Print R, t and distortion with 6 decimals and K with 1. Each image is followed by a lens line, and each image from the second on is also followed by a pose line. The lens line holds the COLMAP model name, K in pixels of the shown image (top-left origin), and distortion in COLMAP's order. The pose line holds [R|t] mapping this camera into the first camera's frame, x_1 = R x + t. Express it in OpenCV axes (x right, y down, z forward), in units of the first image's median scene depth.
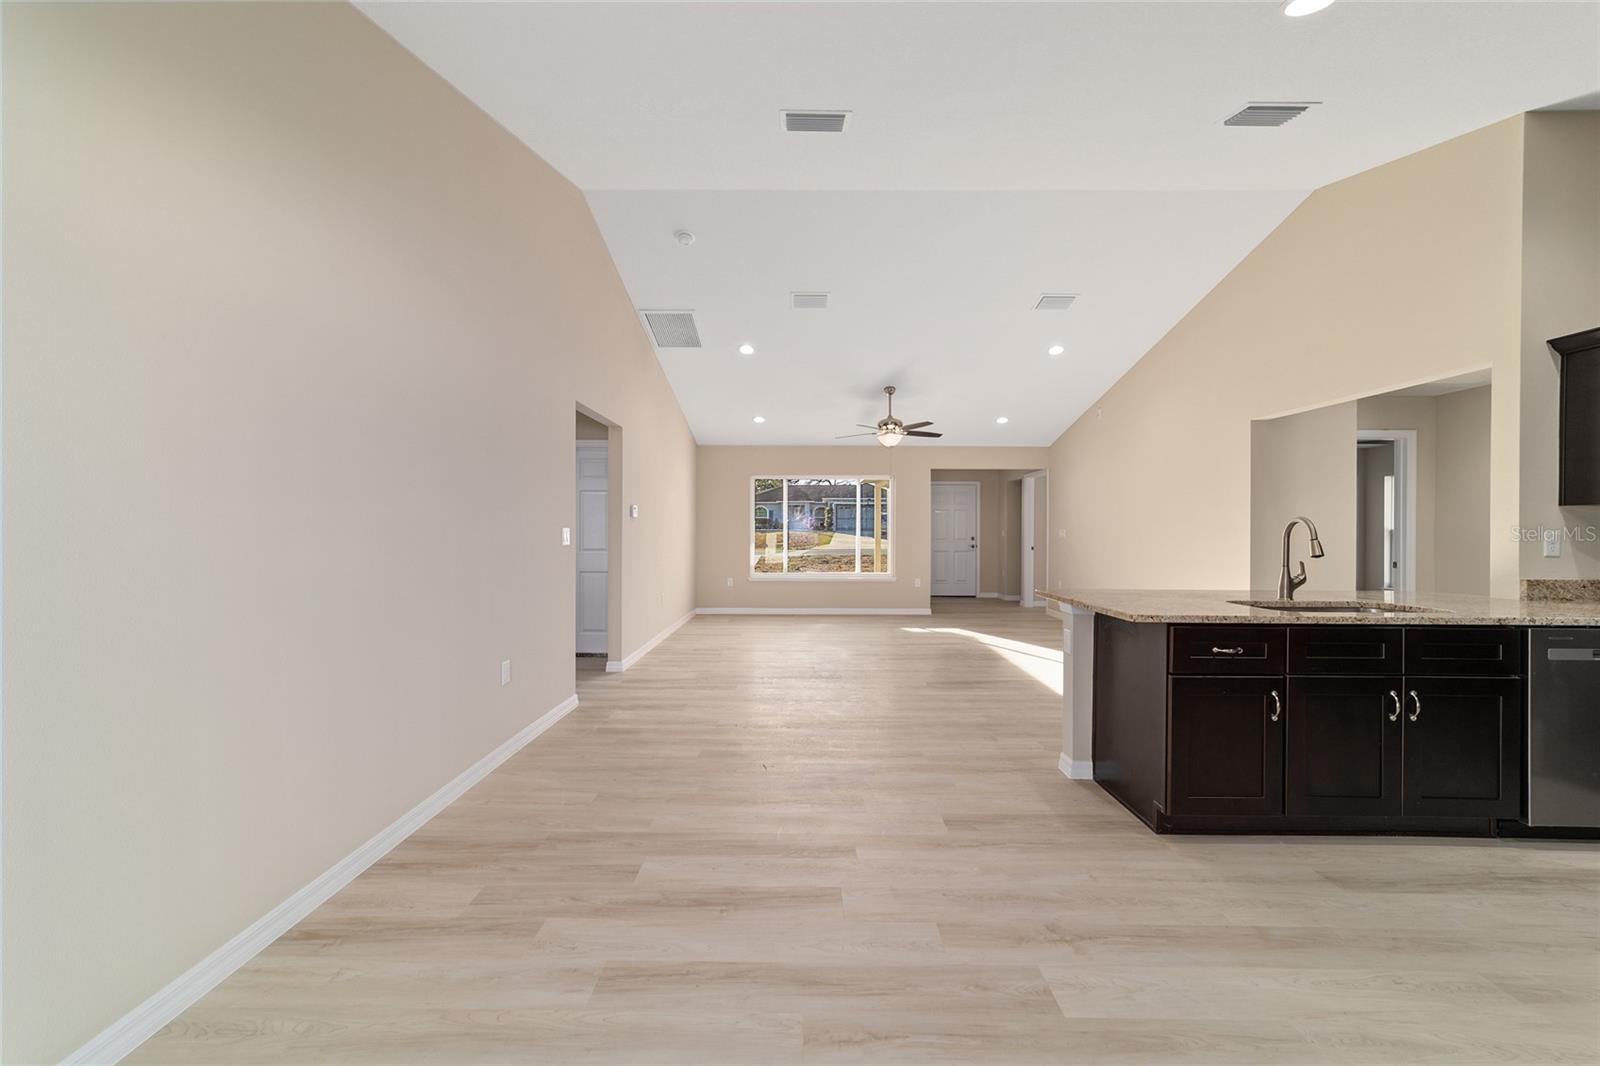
lens RADIAL K [[614.8, 0, 797.7], [0, 614.8, 526.4], [0, 0, 1]] dist [-0.017281, 0.008272]
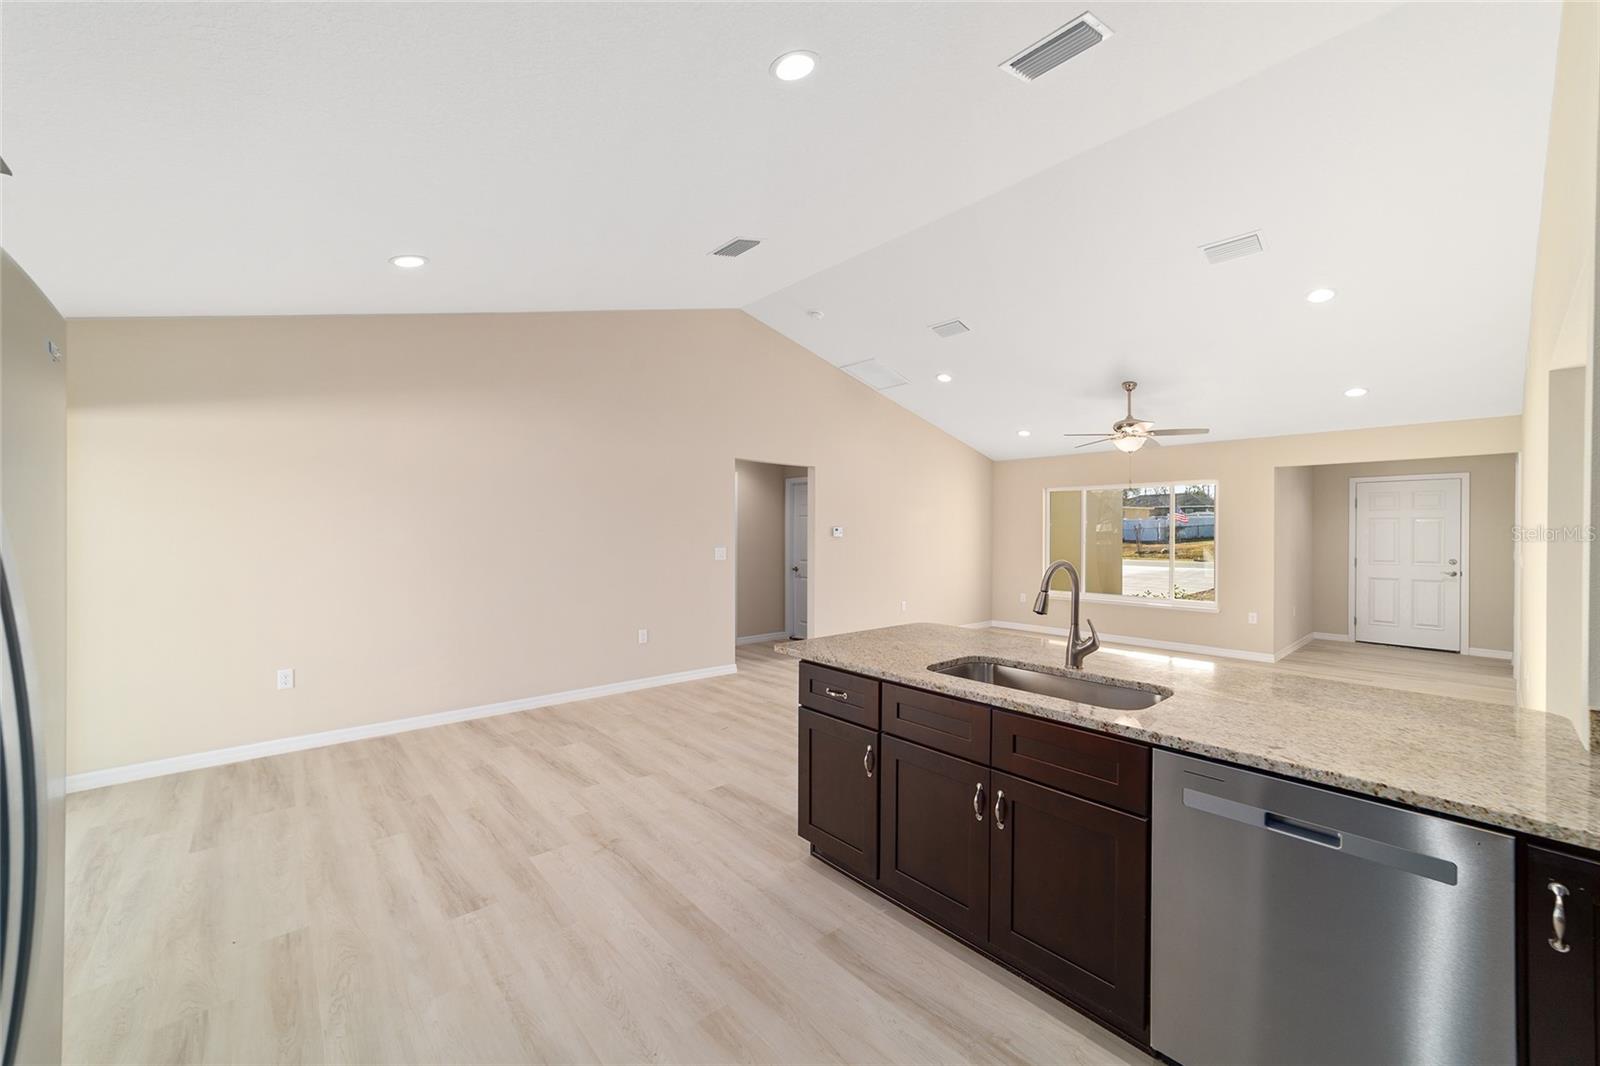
lens RADIAL K [[614.8, 0, 796.7], [0, 614.8, 531.8], [0, 0, 1]] dist [-0.017281, 0.008272]
pose [[0.665748, 0.000495, -0.746176, 1.077314], [0.001438, 0.999997, 0.001947, -0.049870], [0.746175, -0.002370, 0.665746, 0.210156]]
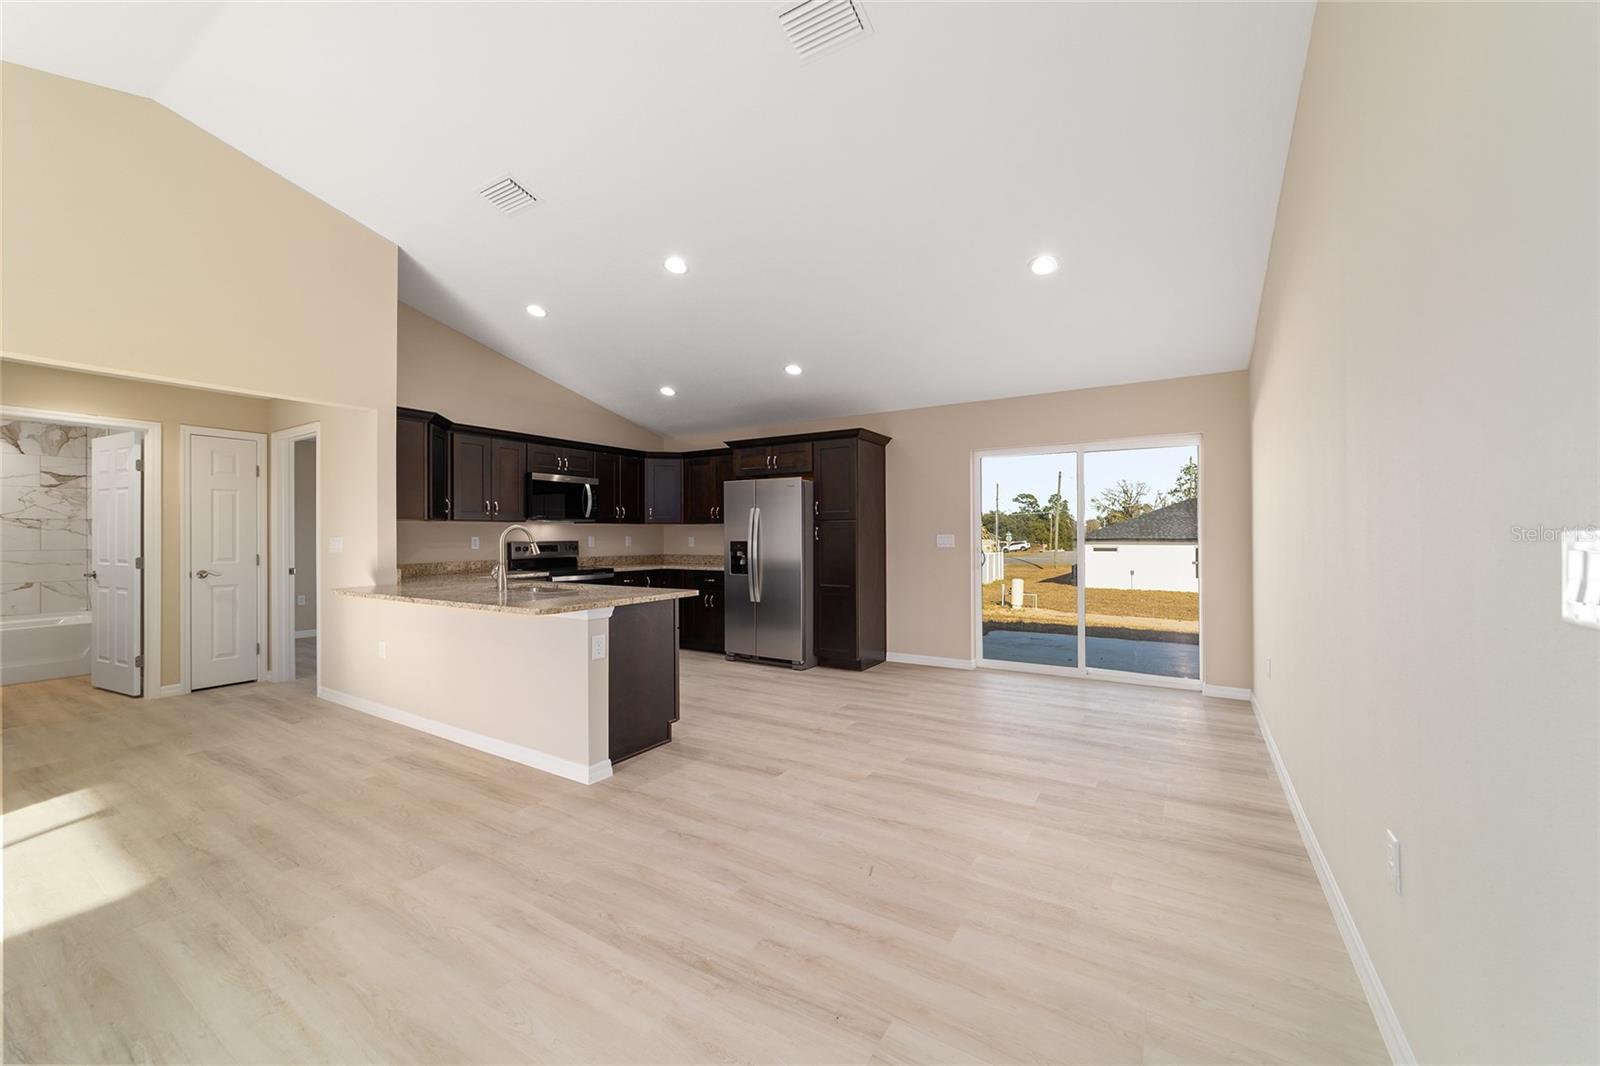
lens RADIAL K [[614.8, 0, 797.6], [0, 614.8, 532.3], [0, 0, 1]] dist [-0.017281, 0.008272]
pose [[-0.851724, 0.001340, 0.523989, -0.352336], [-0.001828, 0.999983, -0.005527, 0.005275], [-0.523988, -0.005666, -0.851707, 1.651988]]
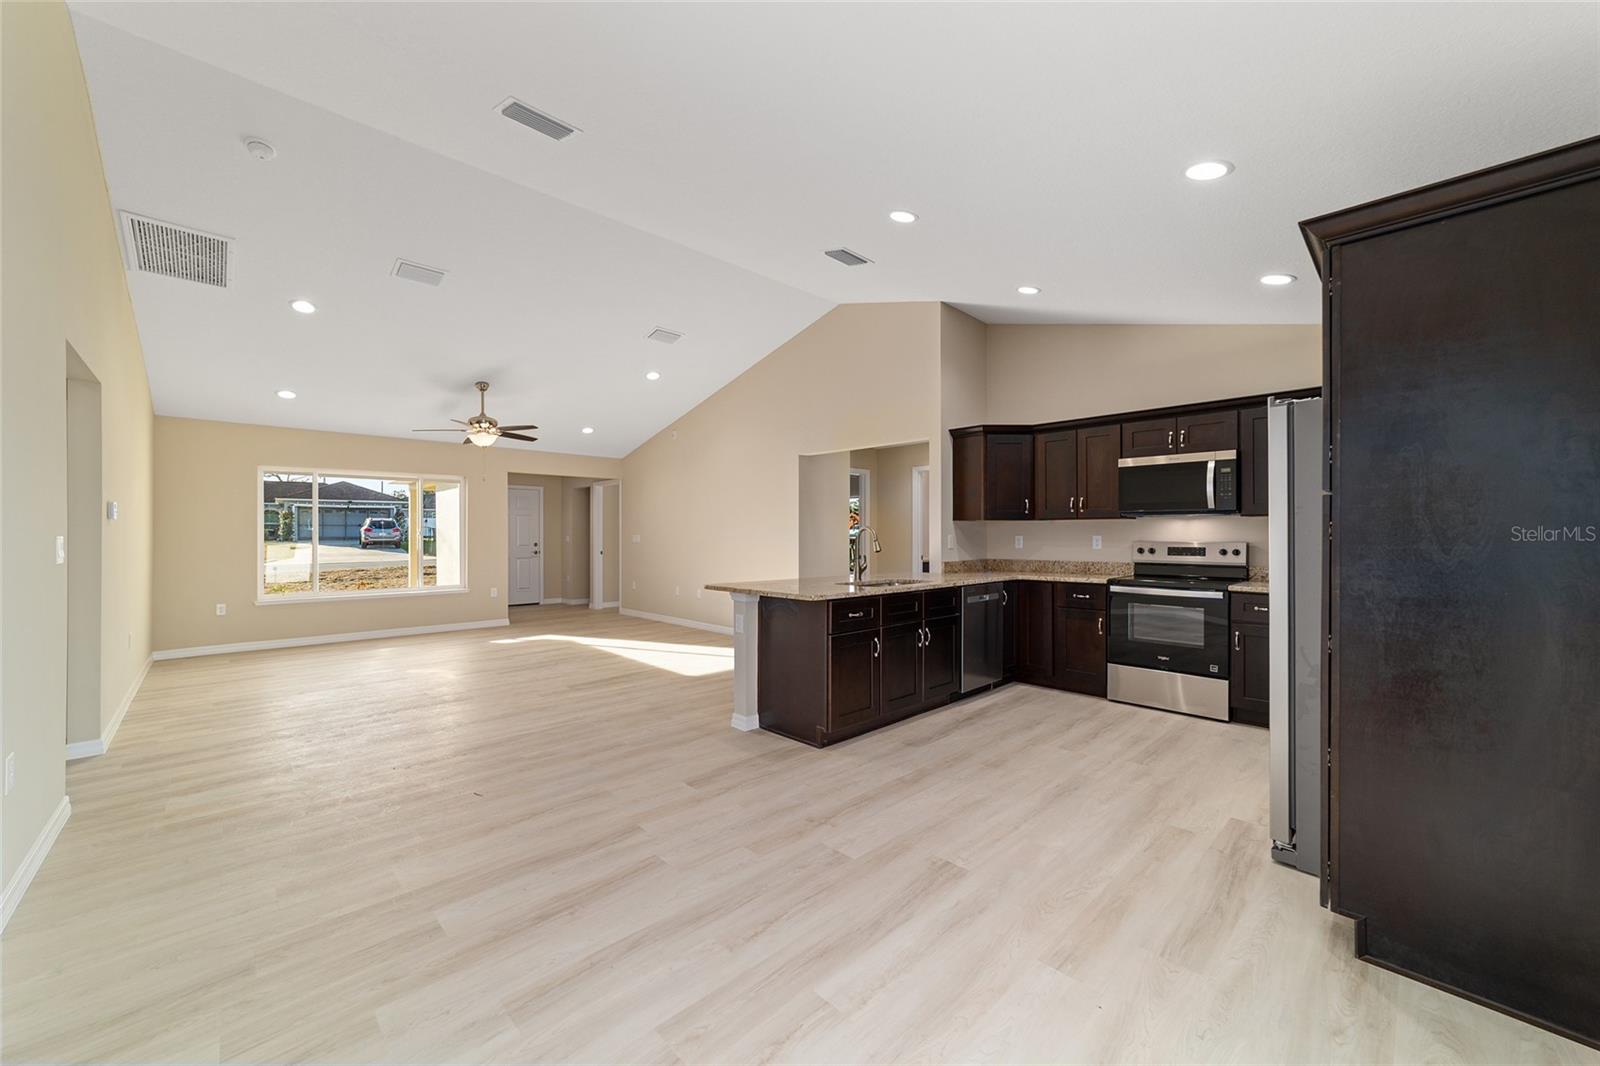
lens RADIAL K [[614.8, 0, 800.6], [0, 614.8, 532.0], [0, 0, 1]] dist [-0.017281, 0.008272]
pose [[0.714706, -0.002169, 0.699421, -0.349280], [0.001667, 0.999998, 0.001398, -0.003235], [-0.699423, 0.000167, 0.714708, 0.005255]]
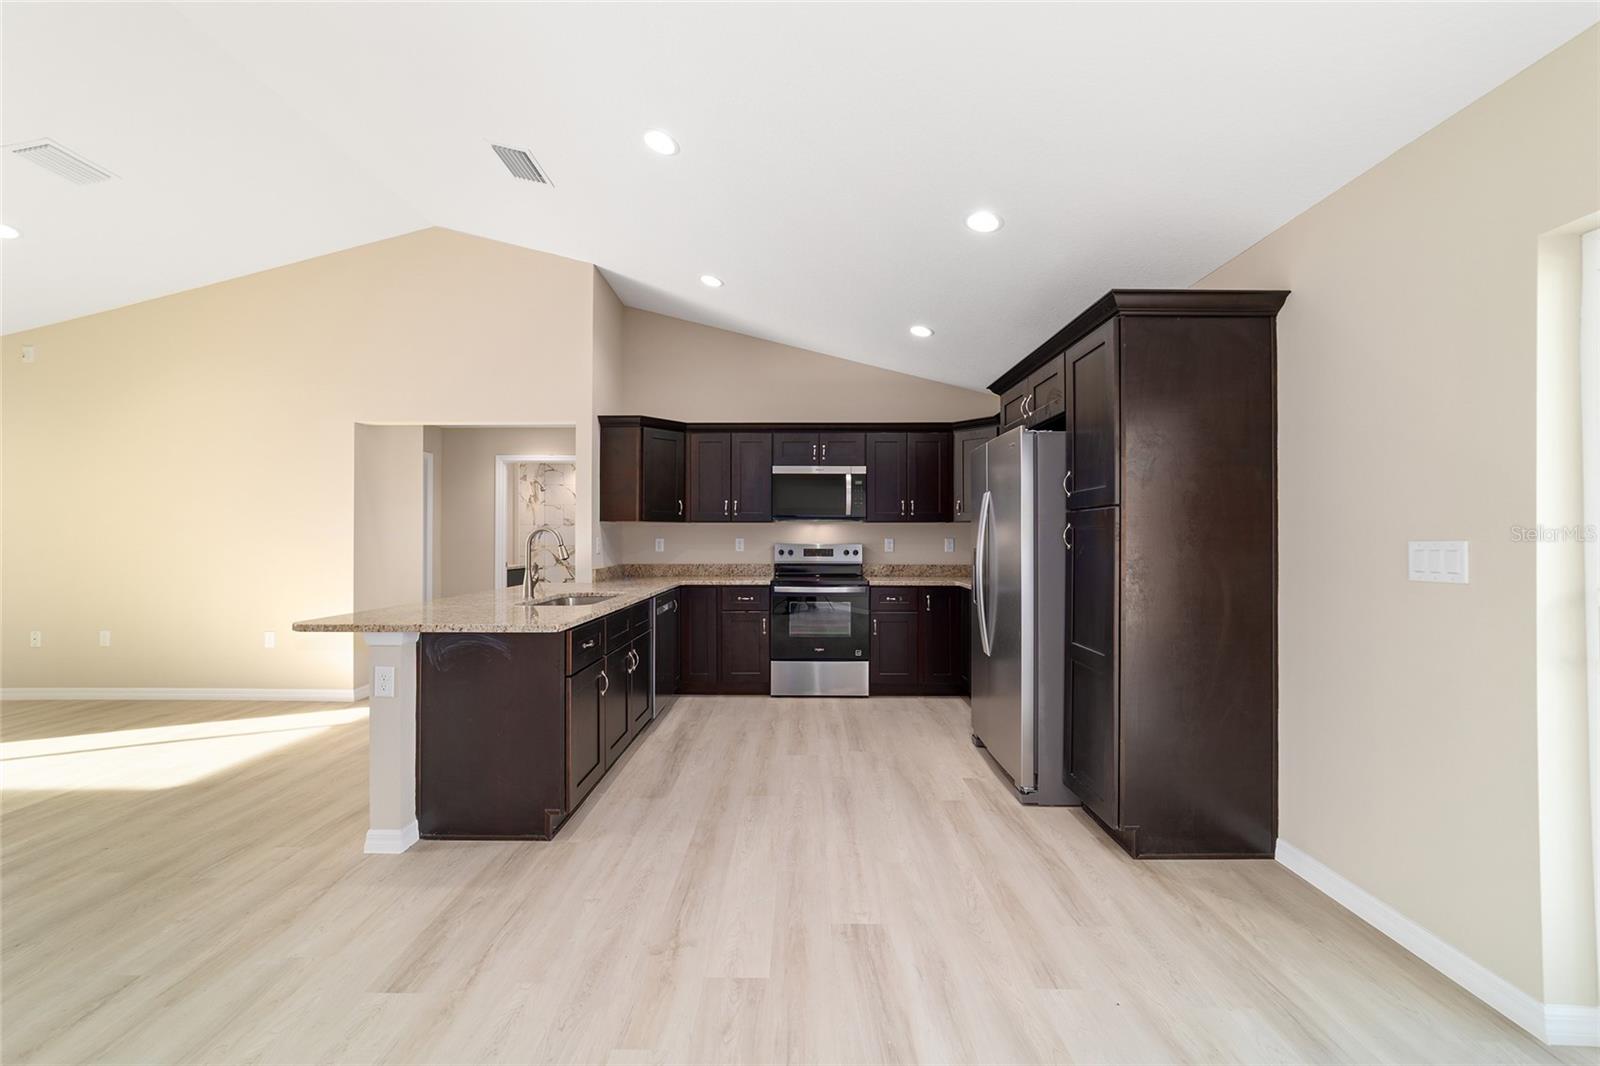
lens RADIAL K [[614.8, 0, 799.2], [0, 614.8, 532.9], [0, 0, 1]] dist [-0.017281, 0.008272]
pose [[-0.002826, 0.001995, 0.999994, -0.332106], [-0.004226, 0.999989, -0.002007, -0.002813], [-0.999987, -0.004231, -0.002818, 0.466269]]
